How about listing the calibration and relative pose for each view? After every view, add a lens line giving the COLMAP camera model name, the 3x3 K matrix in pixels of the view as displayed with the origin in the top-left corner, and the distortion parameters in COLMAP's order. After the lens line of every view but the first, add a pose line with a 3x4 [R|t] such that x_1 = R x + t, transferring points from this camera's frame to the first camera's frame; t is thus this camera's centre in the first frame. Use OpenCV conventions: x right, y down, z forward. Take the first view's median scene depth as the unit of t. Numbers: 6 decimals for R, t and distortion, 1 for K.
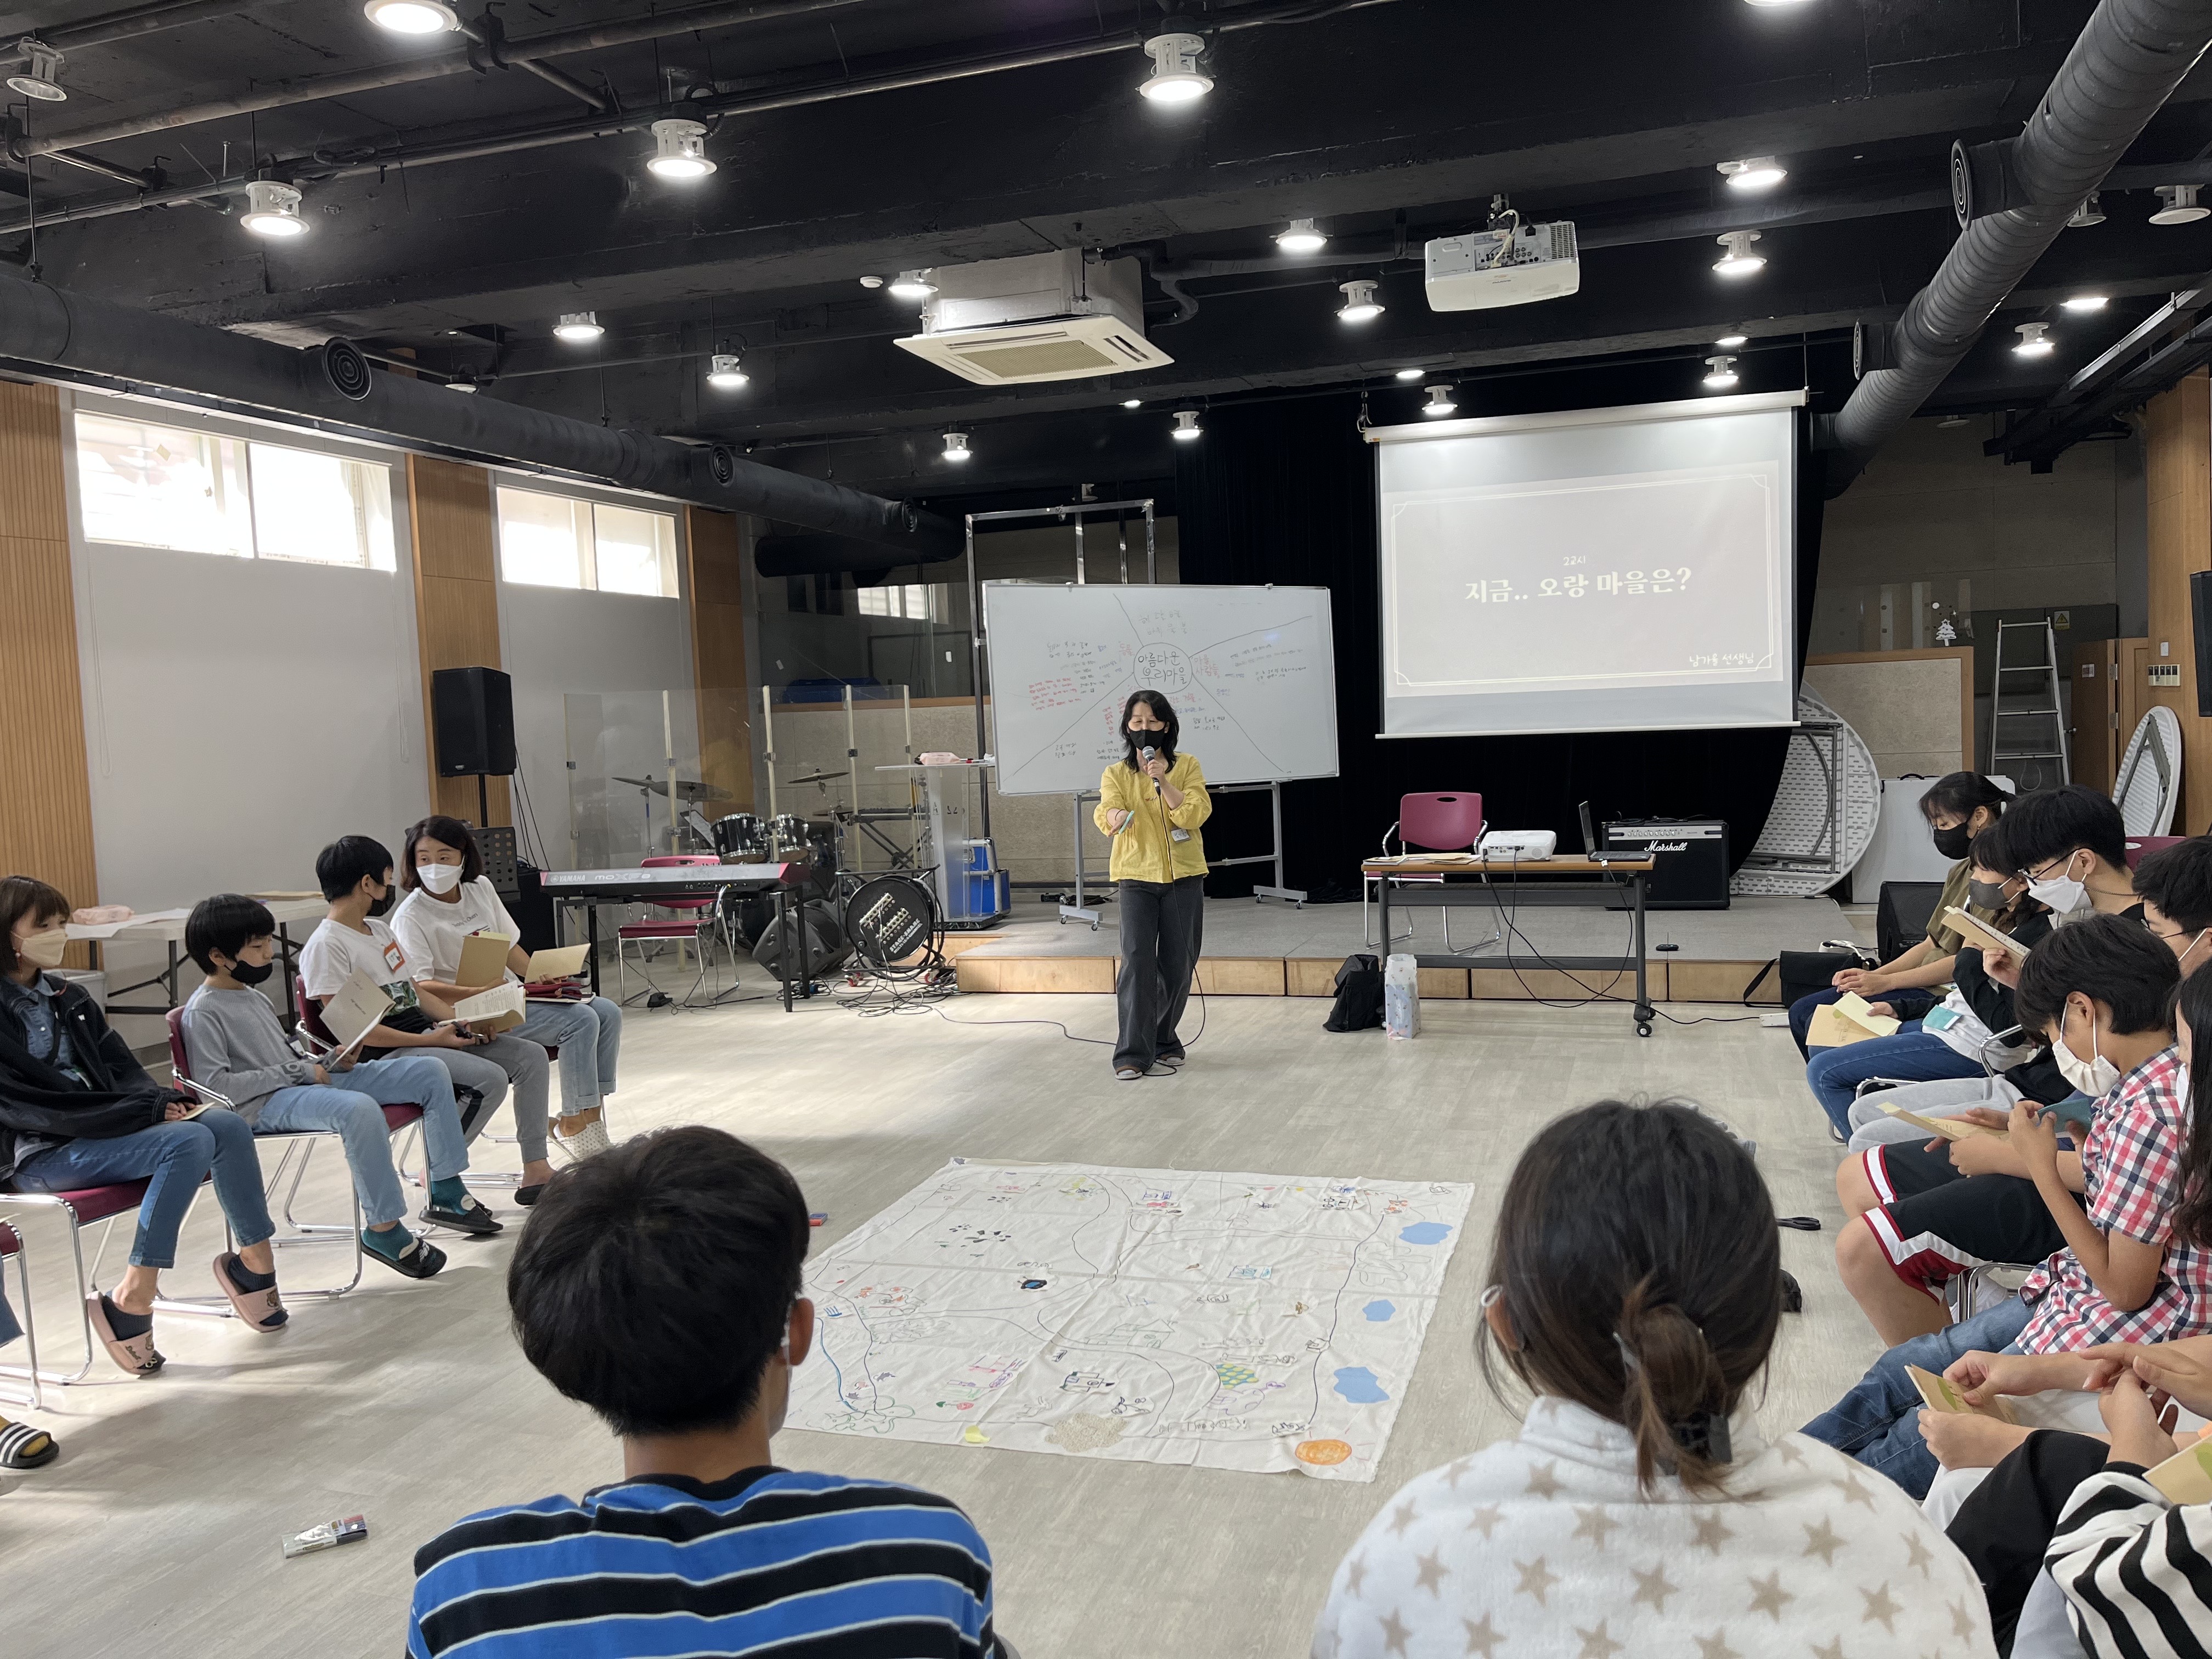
lens RADIAL K [[1740.2, 0, 1085.3], [0, 1740.2, 807.4], [0, 0, 1]] dist [0.090219, -0.120648]
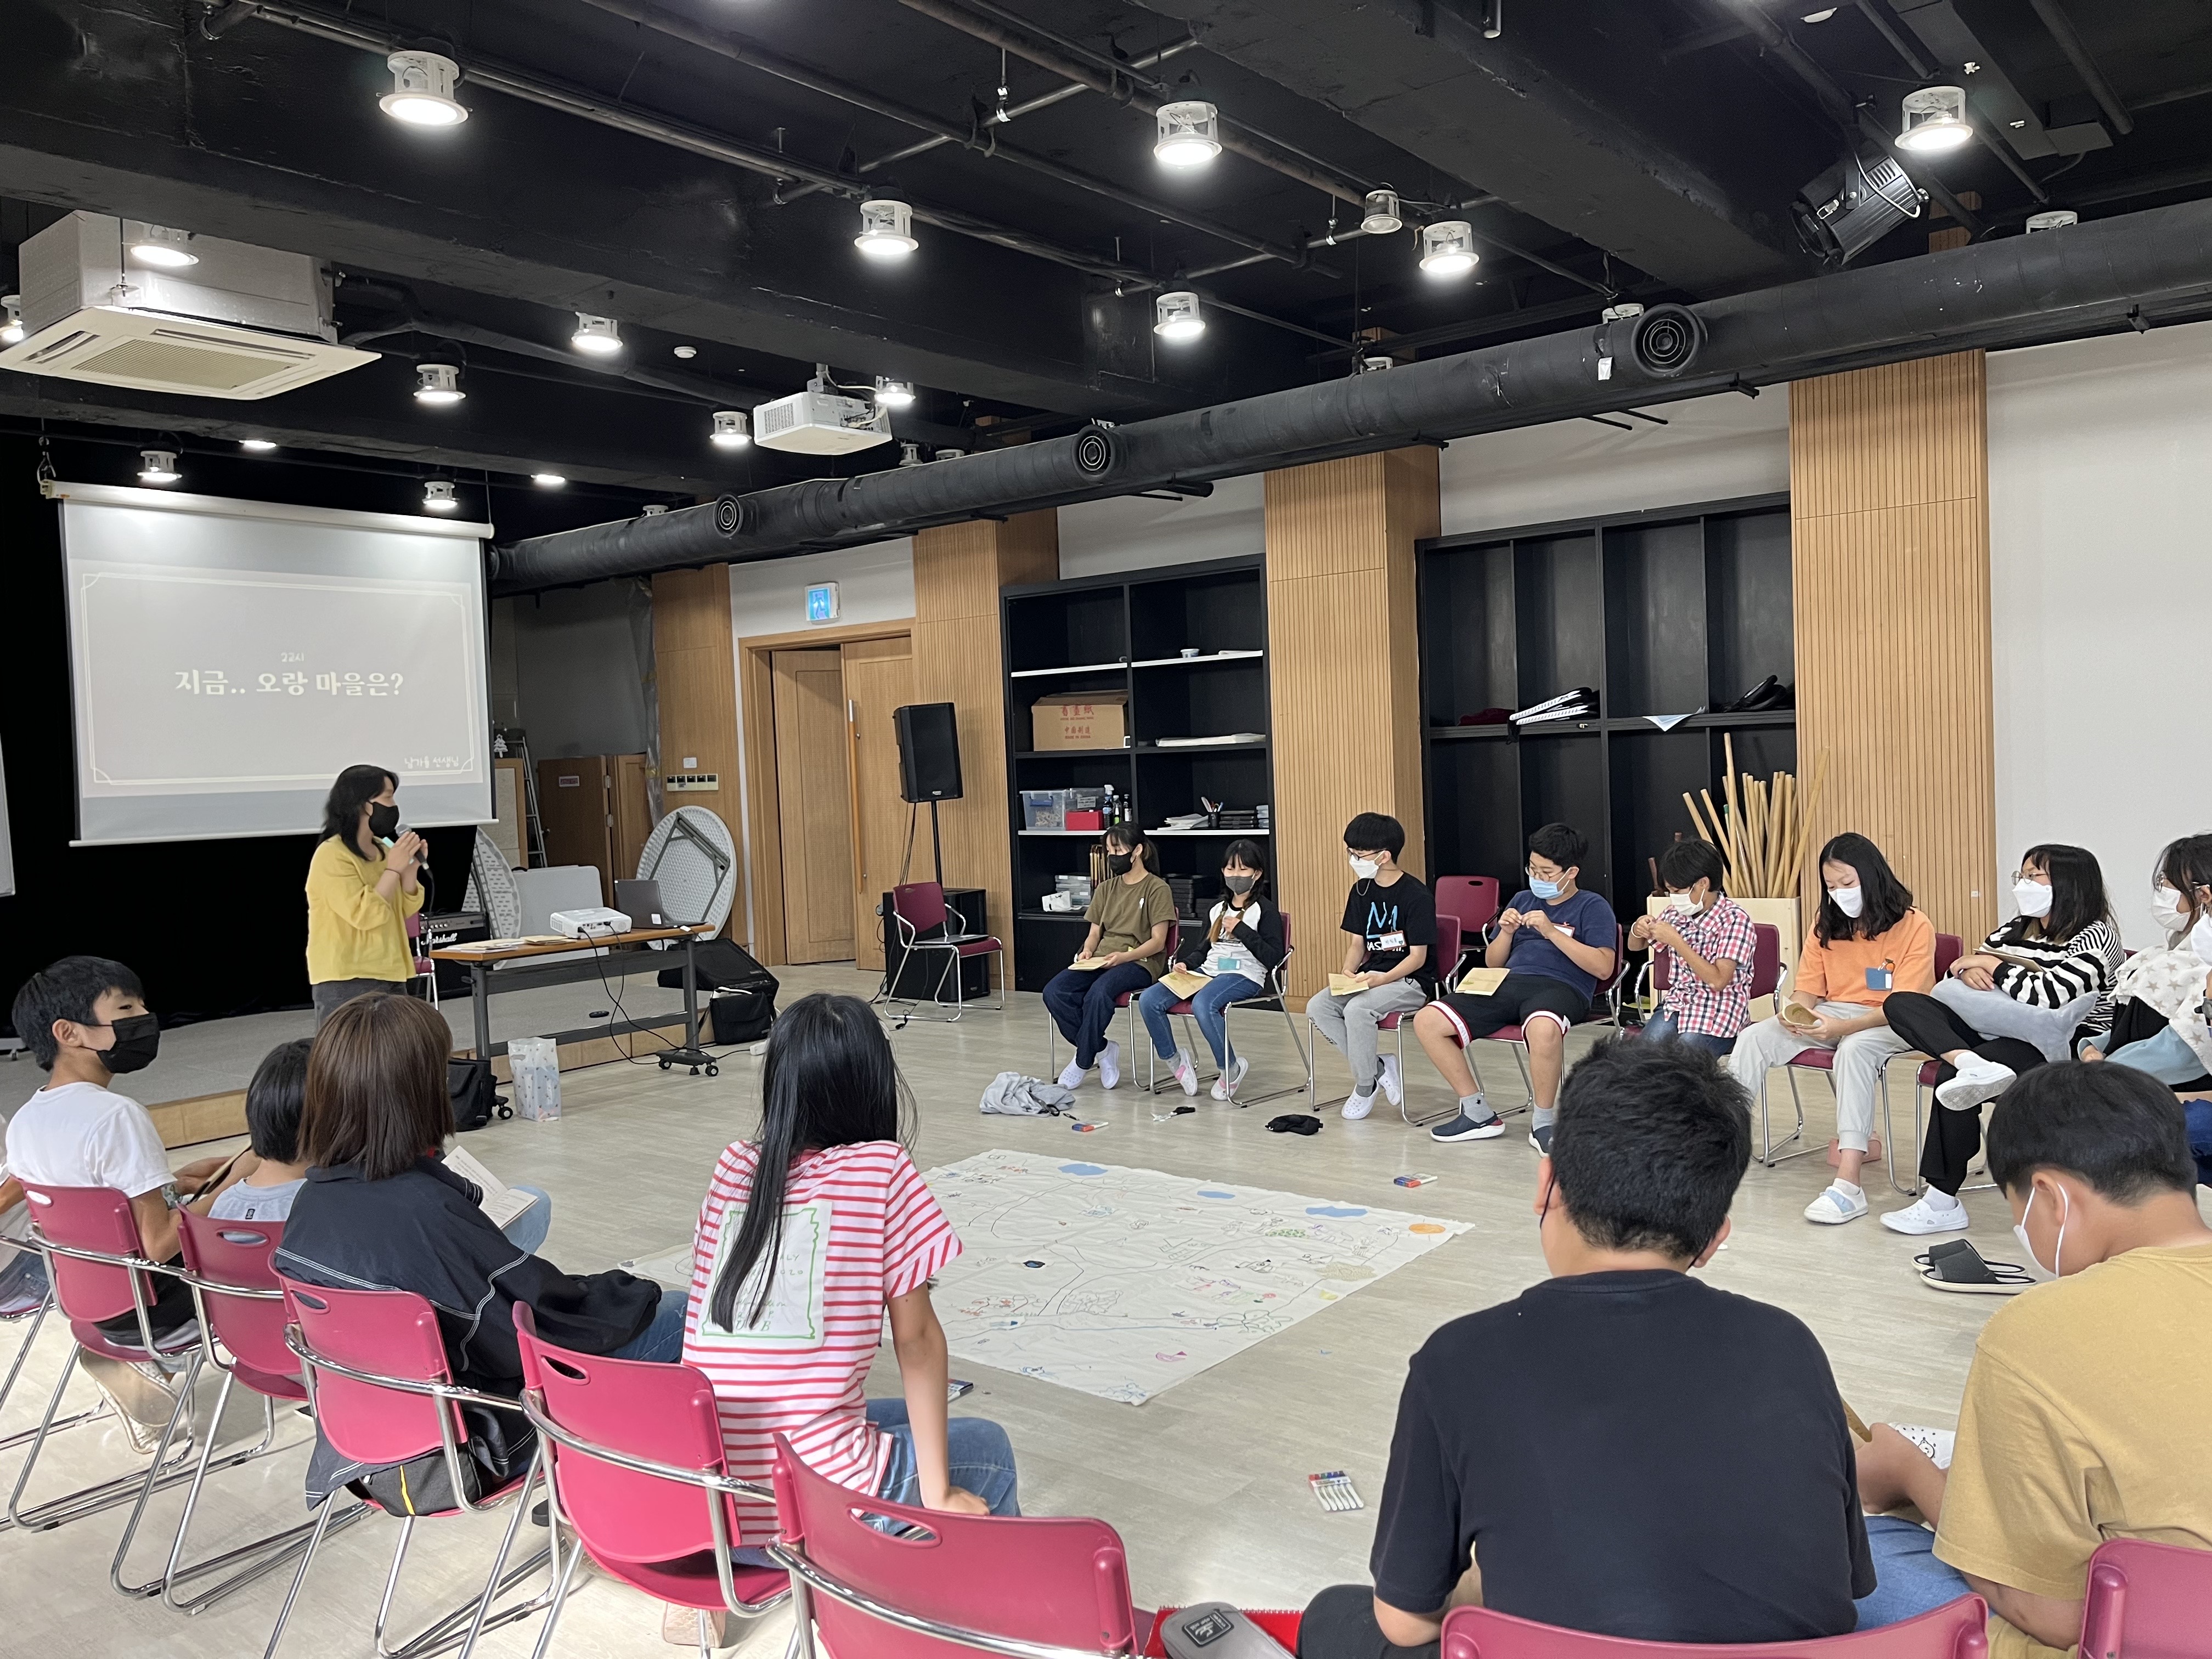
lens RADIAL K [[1740.2, 0, 1122.9], [0, 1740.2, 838.9], [0, 0, 1]] dist [0.090219, -0.120648]
pose [[0.338617, -0.023699, 0.940626, -0.689760], [0.077255, 0.997008, -0.002692, -0.001566], [-0.937747, 0.073580, 0.339435, 0.330975]]
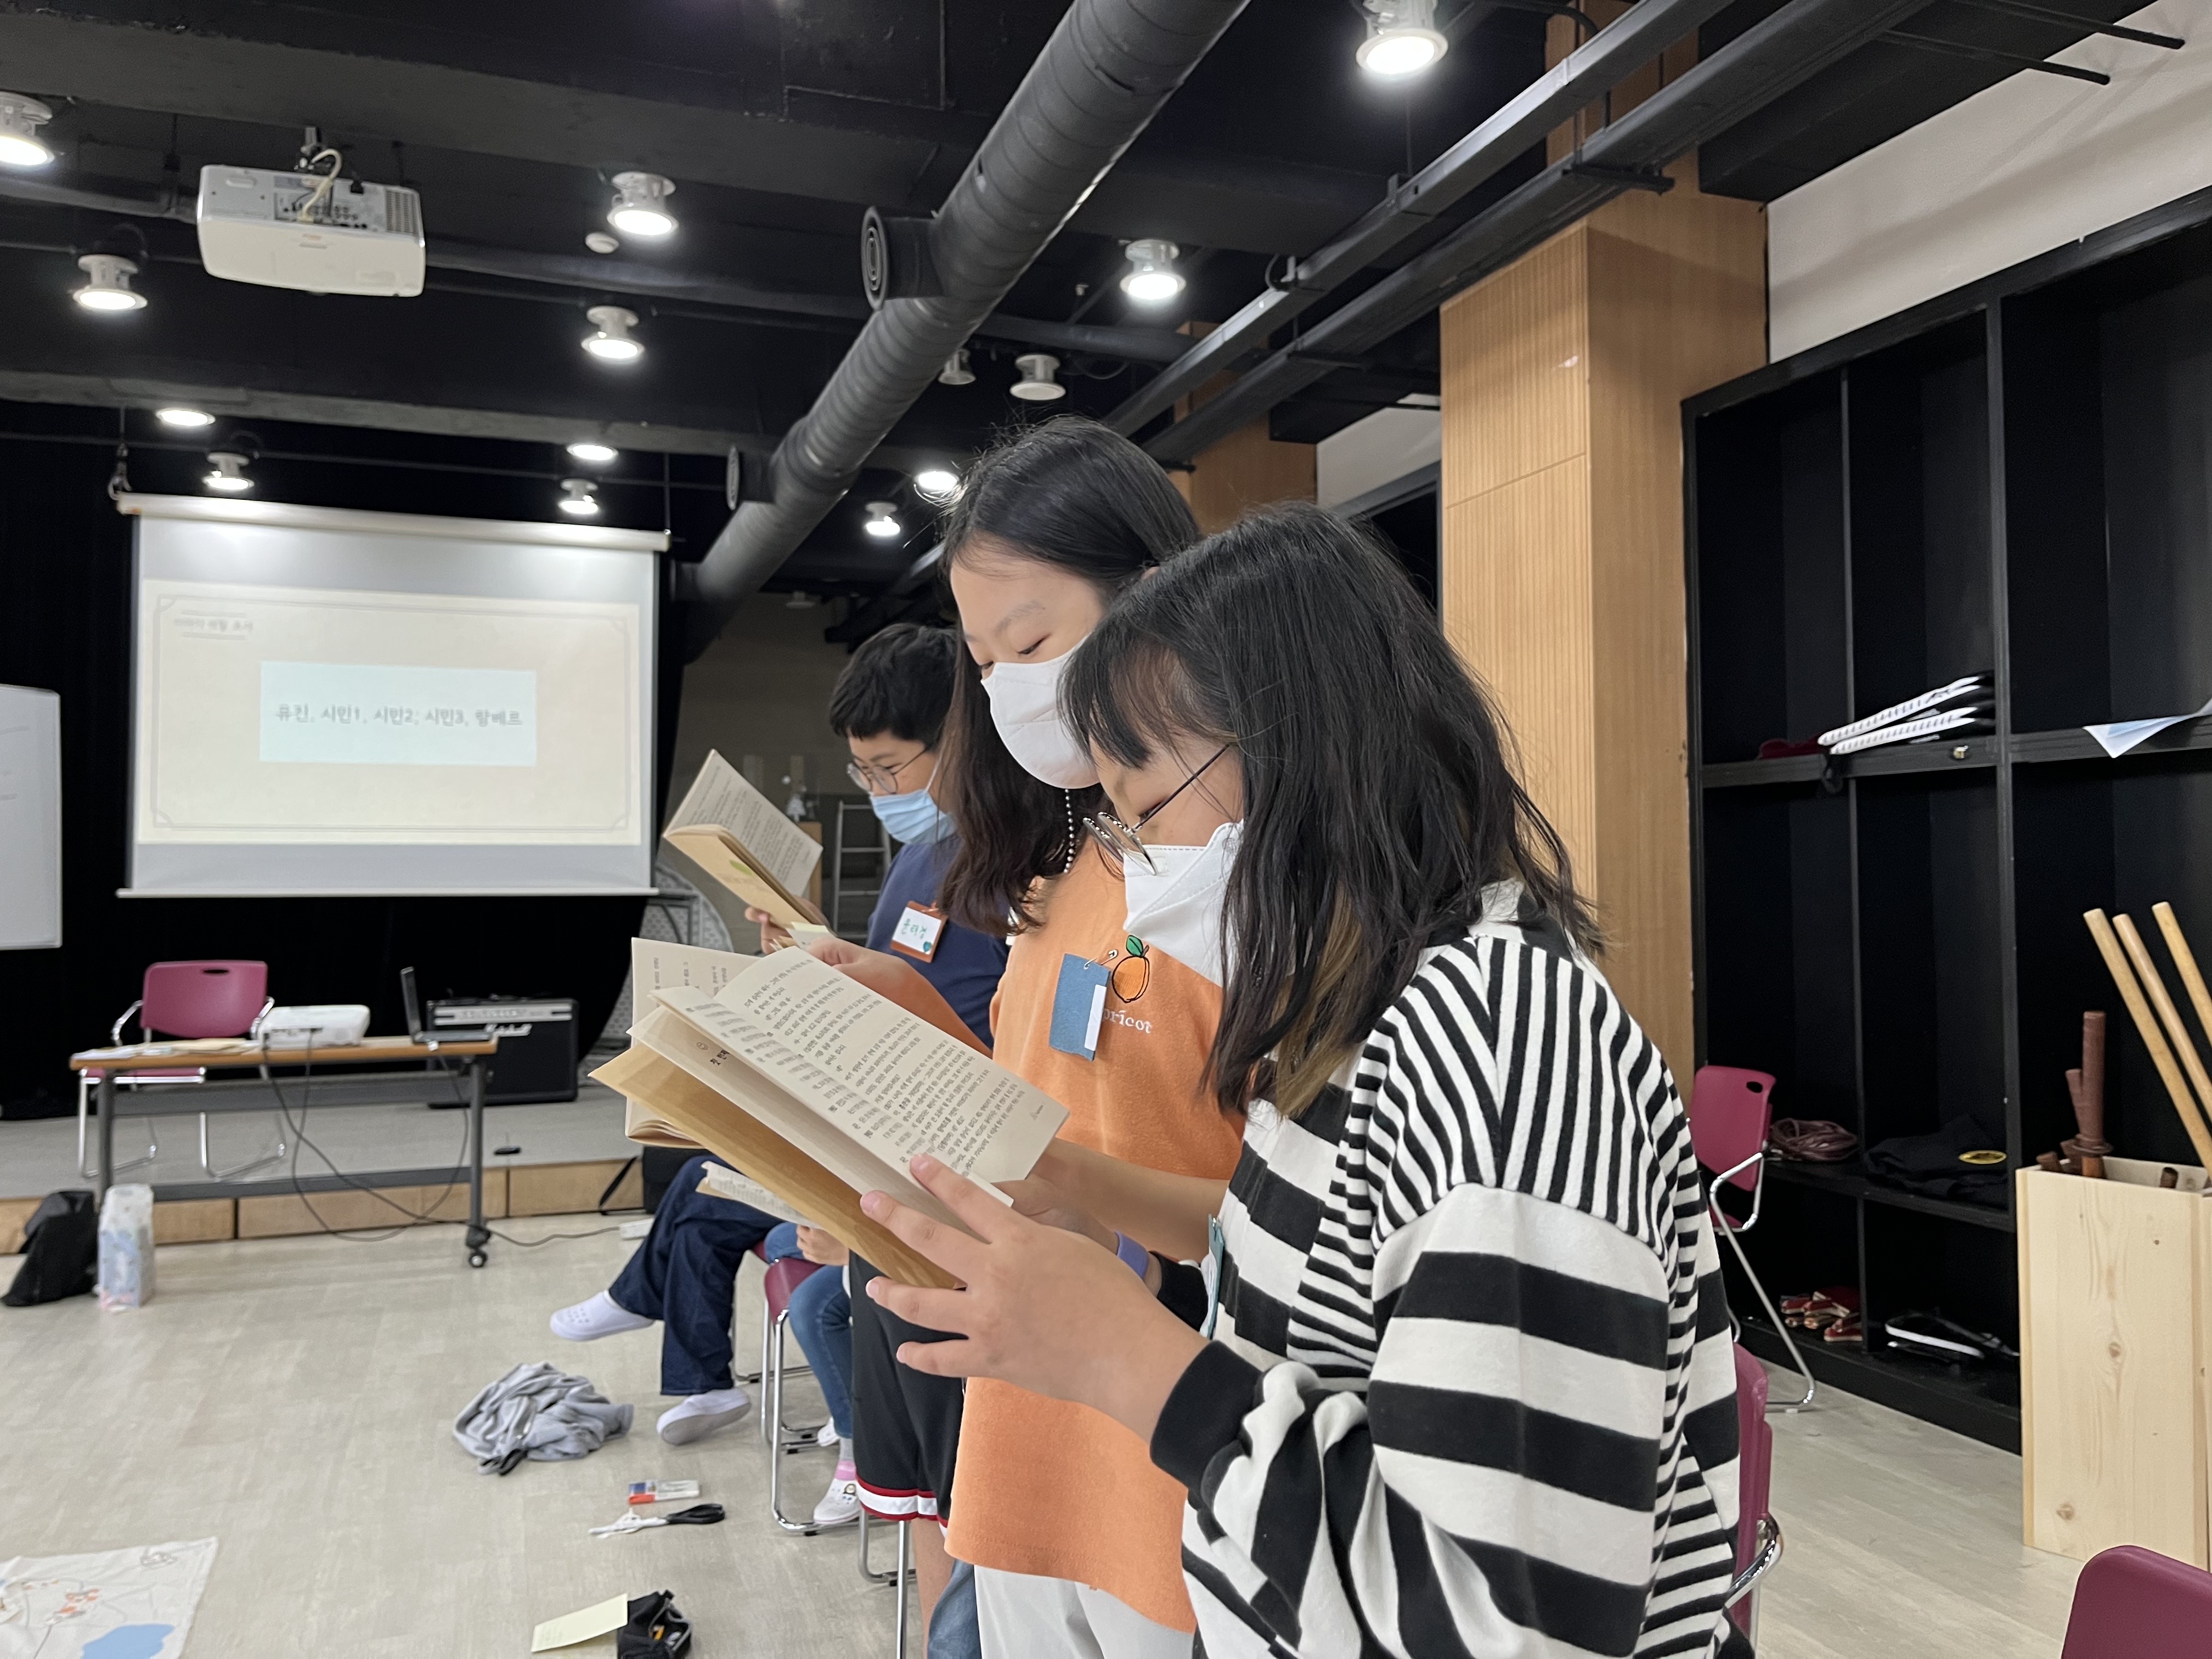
lens RADIAL K [[1740.2, 0, 1158.8], [0, 1740.2, 825.0], [0, 0, 1]] dist [0.090219, -0.120648]
pose [[0.774929, 0.055479, 0.629609, 0.045579], [0.010171, 0.994917, -0.100187, 0.015259], [-0.631967, 0.084042, 0.770425, 0.177493]]
